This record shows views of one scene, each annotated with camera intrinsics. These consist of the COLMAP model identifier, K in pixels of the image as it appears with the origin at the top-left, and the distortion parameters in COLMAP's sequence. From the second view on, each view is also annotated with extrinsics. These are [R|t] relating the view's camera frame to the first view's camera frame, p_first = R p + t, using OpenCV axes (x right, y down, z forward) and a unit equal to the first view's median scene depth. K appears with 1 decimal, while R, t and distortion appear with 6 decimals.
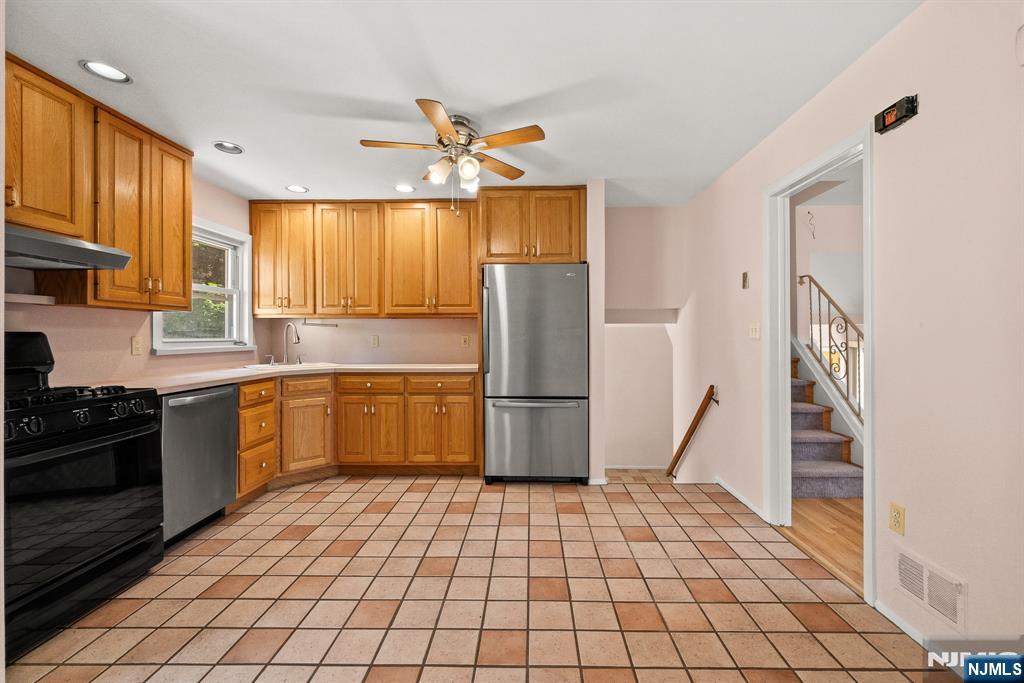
lens RADIAL K [[423.8, 0, 516.5], [0, 423.8, 338.1], [0, 0, 1]] dist [0.000346, 0.000064]
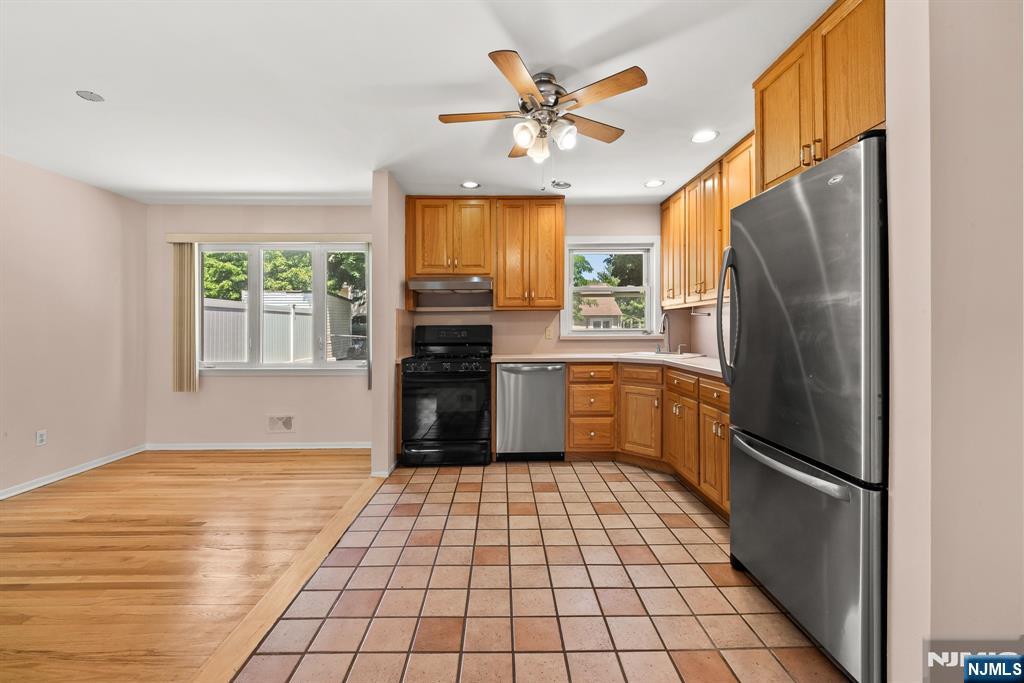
lens RADIAL K [[419.7, 0, 510.9], [0, 419.7, 328.1], [0, 0, 1]] dist [0.001208, 0.000099]
pose [[0.044877, 0.002366, -0.998990, 0.593493], [0.000217, 0.999997, 0.002378, -0.003404], [0.998992, -0.000324, 0.044876, 0.732571]]
